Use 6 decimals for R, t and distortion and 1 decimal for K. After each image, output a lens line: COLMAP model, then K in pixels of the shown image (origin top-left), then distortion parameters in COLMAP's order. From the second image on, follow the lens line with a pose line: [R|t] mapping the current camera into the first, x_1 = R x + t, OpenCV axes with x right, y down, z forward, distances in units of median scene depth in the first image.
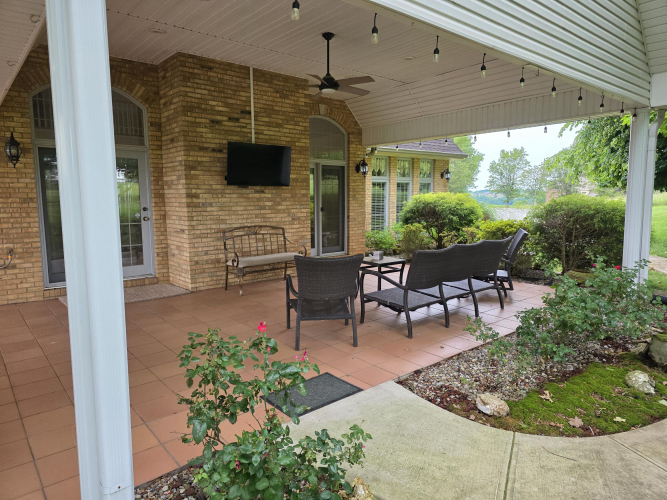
lens RADIAL K [[446.9, 0, 332.0], [0, 446.9, 248.4], [0, 0, 1]] dist [0.051073, -0.028907]
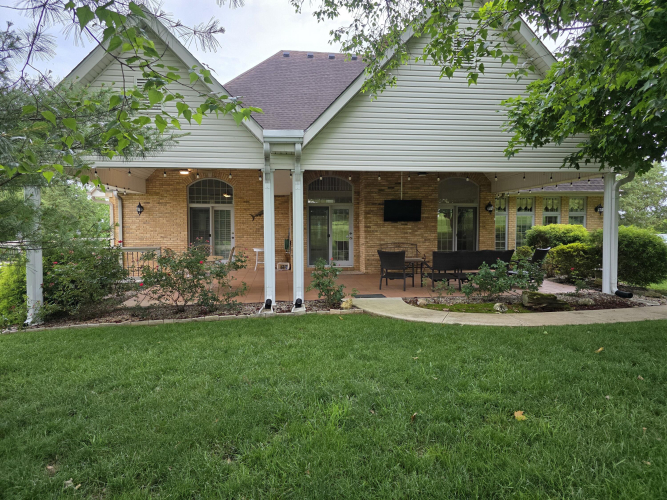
lens RADIAL K [[446.9, 0, 334.2], [0, 446.9, 252.8], [0, 0, 1]] dist [0.051073, -0.028907]
pose [[0.836326, 0.037679, -0.546936, 0.670342], [-0.066056, 0.997293, -0.032302, 0.075547], [0.544238, 0.063144, 0.836551, -0.766807]]
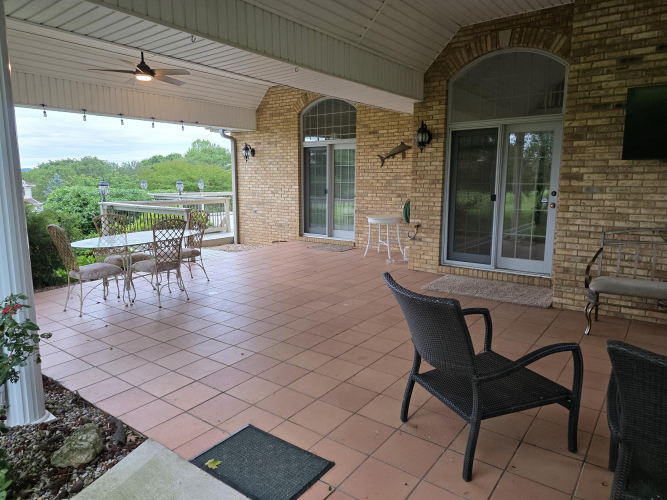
lens RADIAL K [[446.9, 0, 332.7], [0, 446.9, 245.3], [0, 0, 1]] dist [0.051073, -0.028907]
pose [[0.221282, 0.149432, -0.963693, 0.309337], [-0.116440, 0.985170, 0.126025, -0.055548], [0.968233, 0.084325, 0.235400, 0.466980]]
